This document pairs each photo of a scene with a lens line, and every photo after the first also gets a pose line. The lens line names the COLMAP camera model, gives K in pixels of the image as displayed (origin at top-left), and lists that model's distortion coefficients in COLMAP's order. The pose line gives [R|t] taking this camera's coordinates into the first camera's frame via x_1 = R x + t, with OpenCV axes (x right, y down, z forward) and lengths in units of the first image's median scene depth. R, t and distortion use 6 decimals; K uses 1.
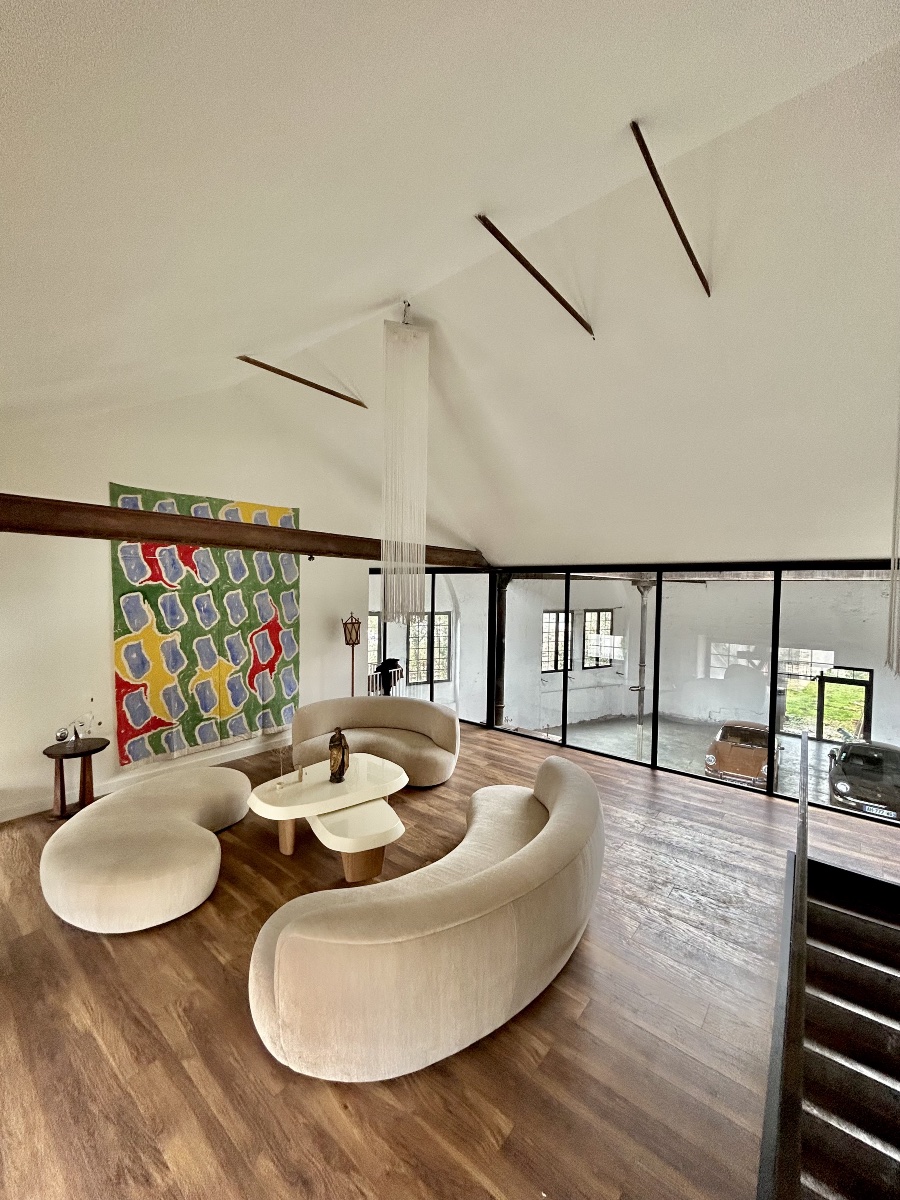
lens RADIAL K [[485.4, 0, 451.9], [0, 485.4, 600.9], [0, 0, 1]] dist [-0.003811, 0.001377]
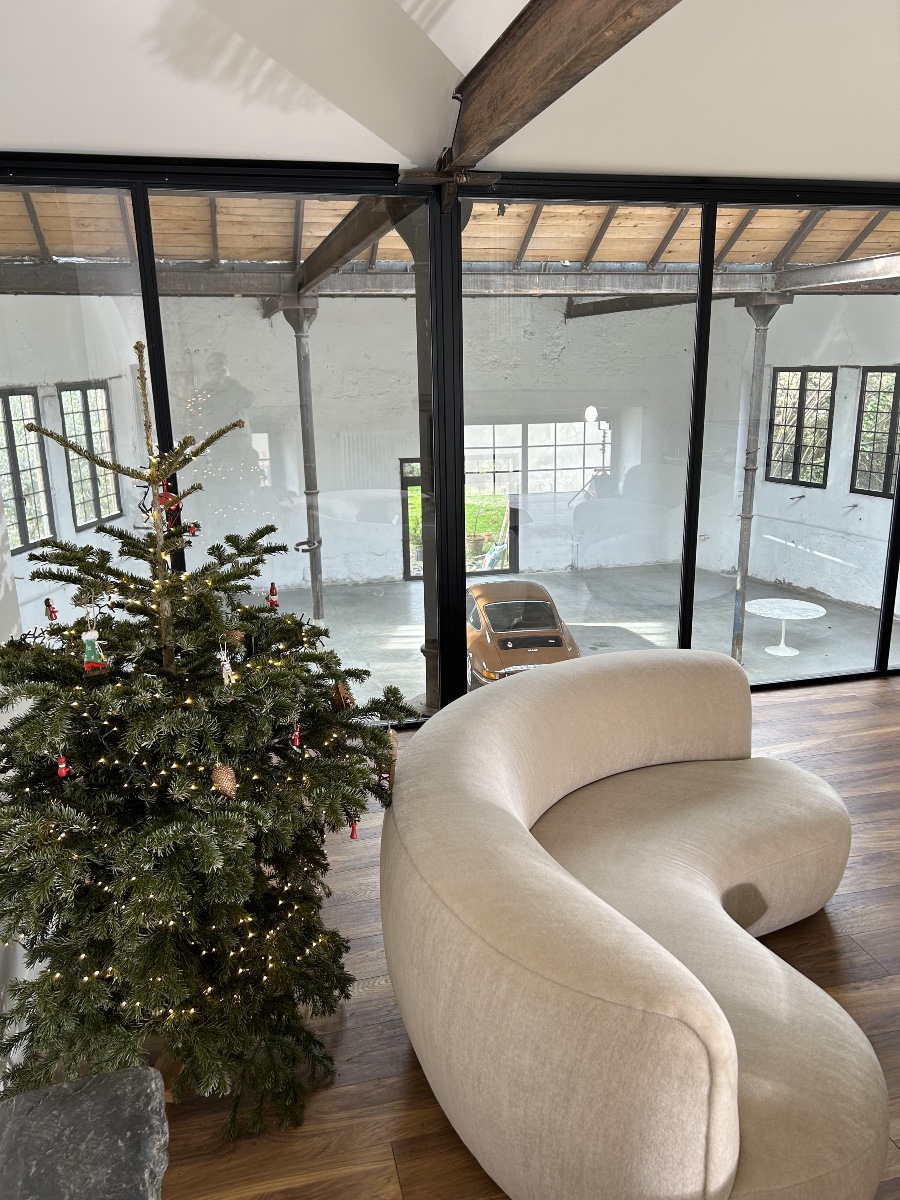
lens RADIAL K [[905.5, 0, 467.0], [0, 905.5, 630.9], [0, 0, 1]] dist [0.045896, -0.055079]
pose [[0.588511, -0.258649, 0.766000, -0.392161], [0.046847, 0.956763, 0.287071, 0.031196], [-0.807131, -0.133060, 0.575183, 0.673014]]
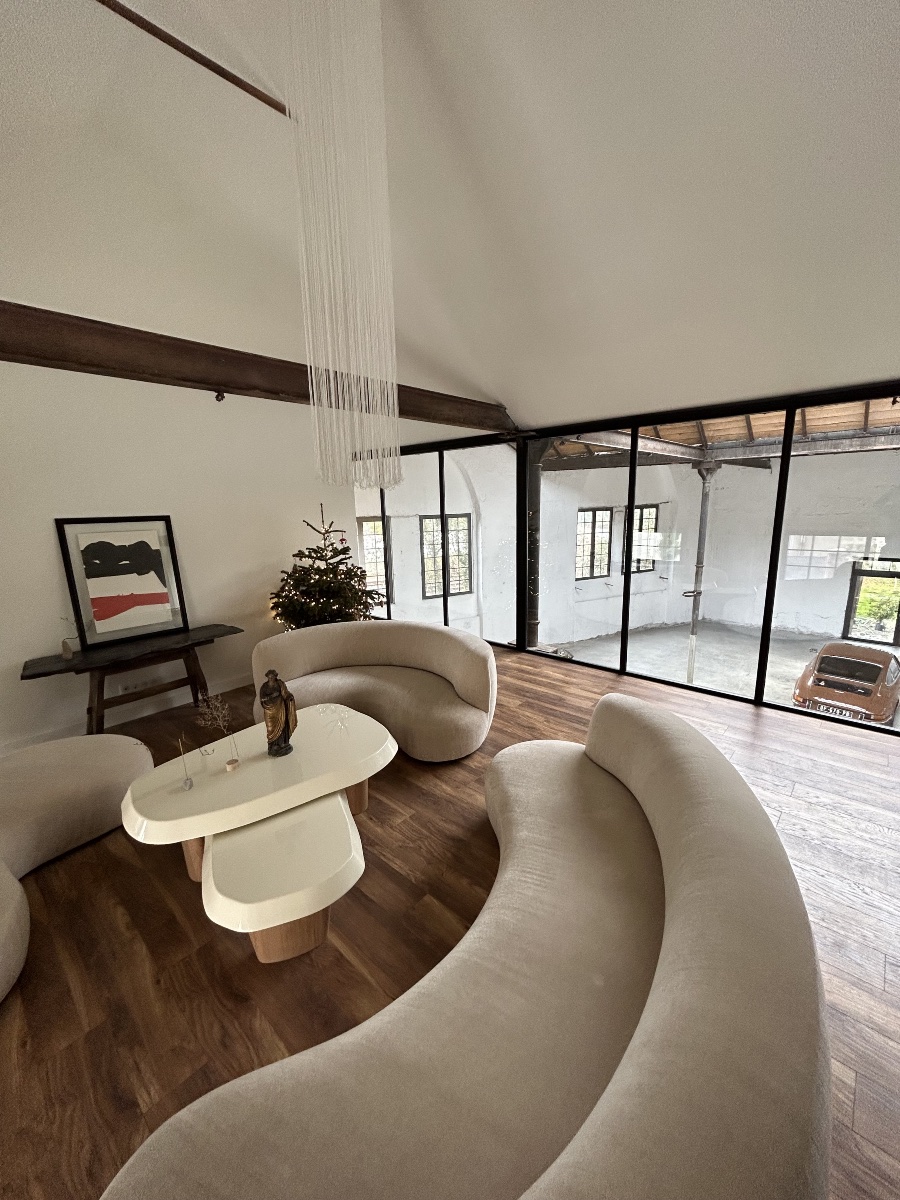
lens RADIAL K [[485.4, 0, 451.1], [0, 485.4, 602.3], [0, 0, 1]] dist [-0.003811, 0.001377]
pose [[0.997972, -0.032427, -0.054780, 0.012904], [0.041808, 0.982797, 0.179894, 0.044945], [0.048004, -0.181819, 0.982160, 0.261359]]
